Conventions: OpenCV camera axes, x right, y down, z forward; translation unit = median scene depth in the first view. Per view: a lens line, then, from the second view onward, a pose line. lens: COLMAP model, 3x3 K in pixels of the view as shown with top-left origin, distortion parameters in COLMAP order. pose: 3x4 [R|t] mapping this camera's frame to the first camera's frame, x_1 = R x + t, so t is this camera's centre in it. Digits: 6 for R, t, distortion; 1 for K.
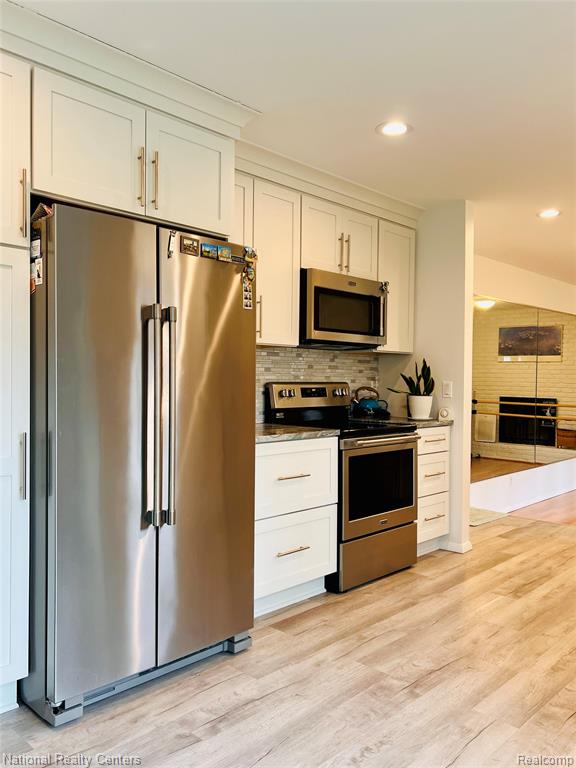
lens RADIAL K [[609.4, 0, 288.0], [0, 609.4, 384.0], [0, 0, 1]] dist [0.058487, -0.063683]
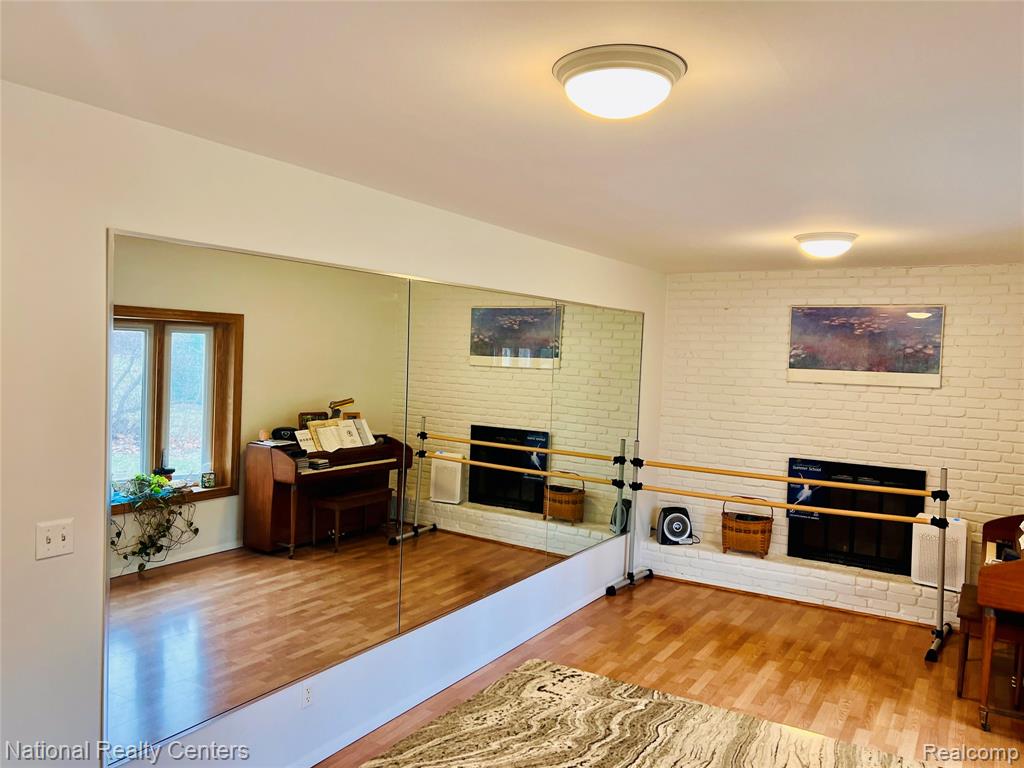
lens RADIAL K [[772.2, 0, 512.0], [0, 772.2, 384.0], [0, 0, 1]] dist [0.078641, -0.104142]
pose [[0.977829, 0.011793, 0.209071, 0.735158], [-0.018902, 0.999308, 0.032038, -0.134069], [-0.208549, -0.035279, 0.977376, 0.885240]]
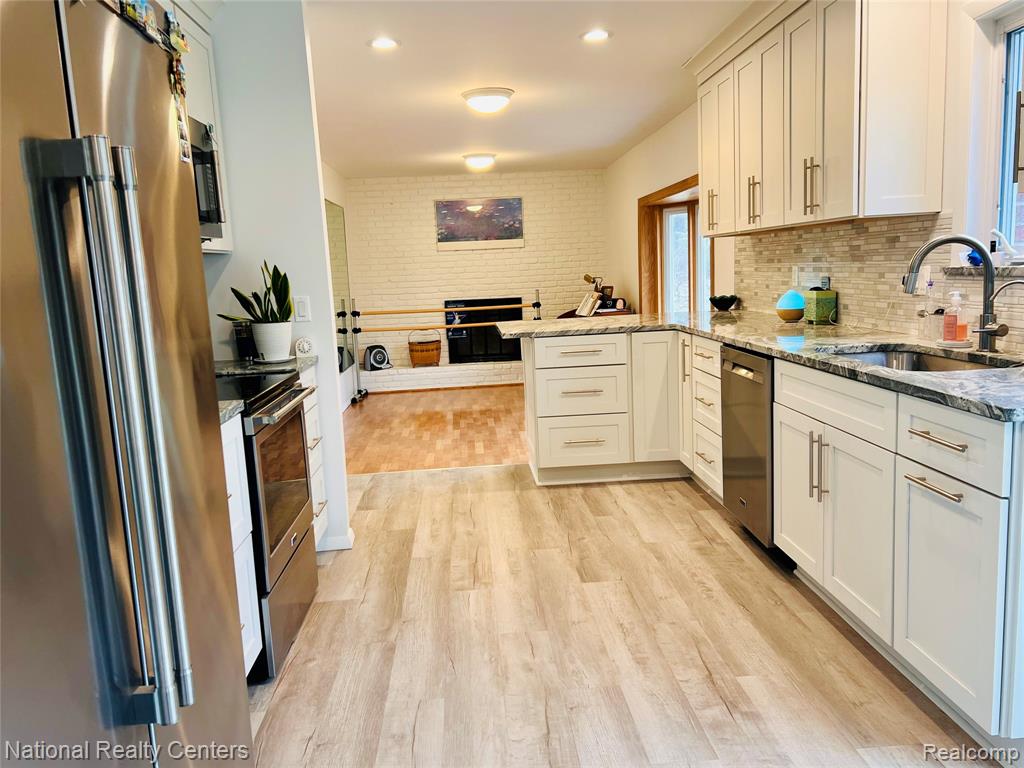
lens RADIAL K [[814.1, 0, 504.6], [0, 814.1, 385.7], [0, 0, 1]] dist [0.137408, -0.280503]
pose [[0.681105, -0.149077, 0.716848, -0.276186], [0.061948, 0.987276, 0.146457, -0.030588], [-0.729560, -0.055345, 0.681673, 0.325199]]
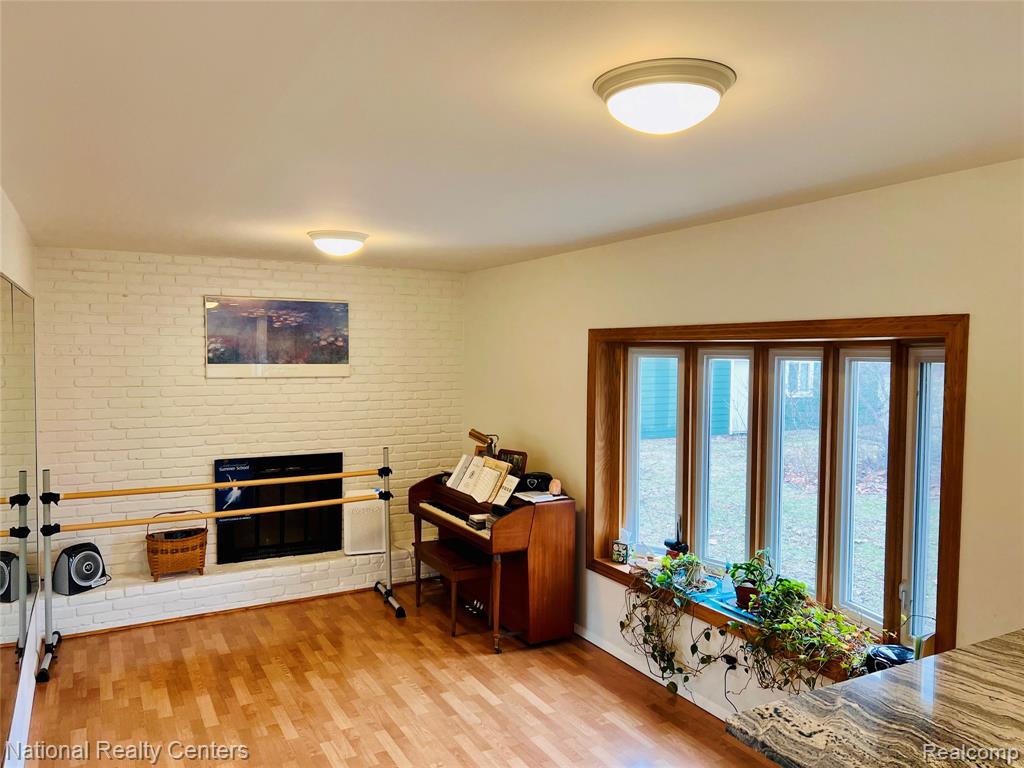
lens RADIAL K [[775.1, 0, 509.4], [0, 775.1, 388.2], [0, 0, 1]] dist [0.058129, -0.063672]
pose [[0.303443, -0.060382, 0.950934, 0.340492], [0.005615, 0.998086, 0.061584, -0.172149], [-0.952833, -0.013348, 0.303201, 1.405317]]
